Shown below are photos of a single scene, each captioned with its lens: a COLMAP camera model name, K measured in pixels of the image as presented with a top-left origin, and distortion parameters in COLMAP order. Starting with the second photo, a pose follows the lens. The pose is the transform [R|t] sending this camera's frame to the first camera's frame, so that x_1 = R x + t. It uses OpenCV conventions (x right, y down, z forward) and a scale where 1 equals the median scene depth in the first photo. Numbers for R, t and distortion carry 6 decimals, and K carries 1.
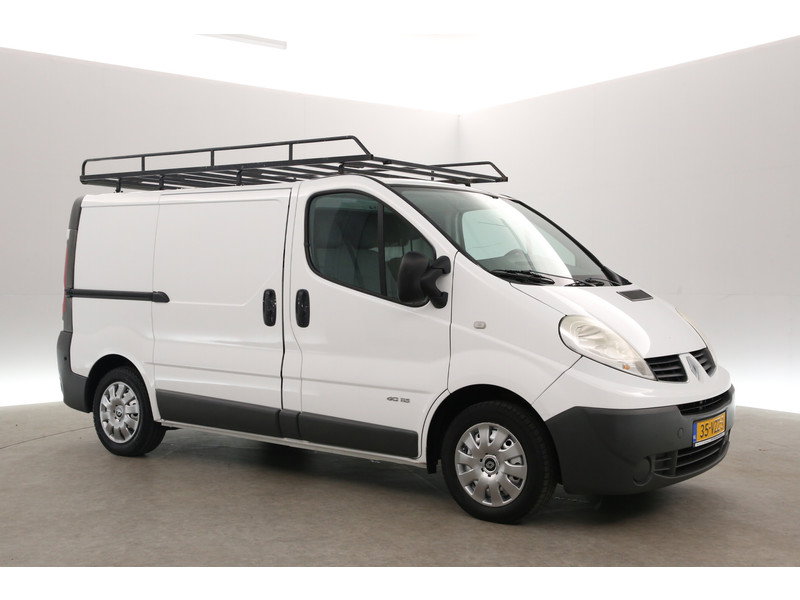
lens RADIAL K [[943.3, 0, 400.0], [0, 943.3, 300.0], [0, 0, 1]] dist [0.021841, 0.021085]
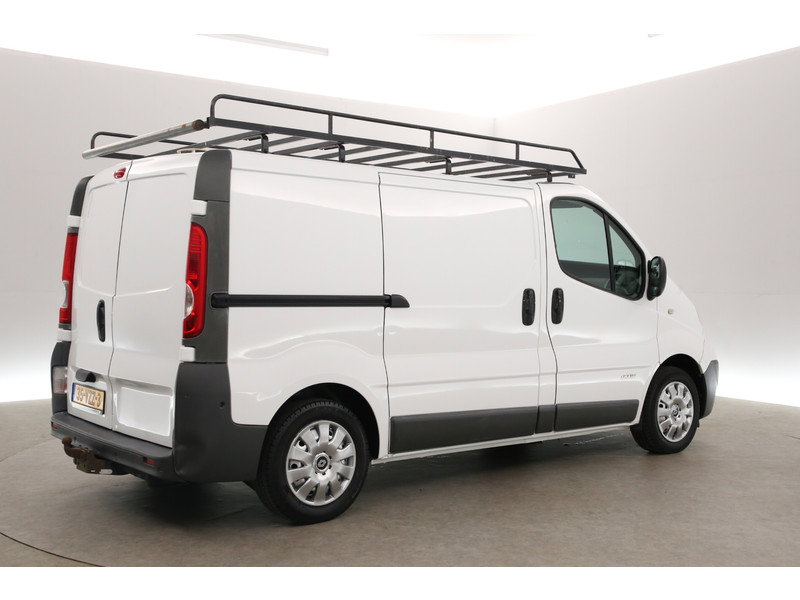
lens RADIAL K [[939.0, 0, 400.0], [0, 939.0, 300.0], [0, 0, 1]] dist [-0.016361, -0.010192]
pose [[0.267139, -0.022765, 0.963389, -1.094194], [0.025233, 0.999543, 0.016622, -0.018284], [-0.963328, 0.019869, 0.267592, 0.840455]]
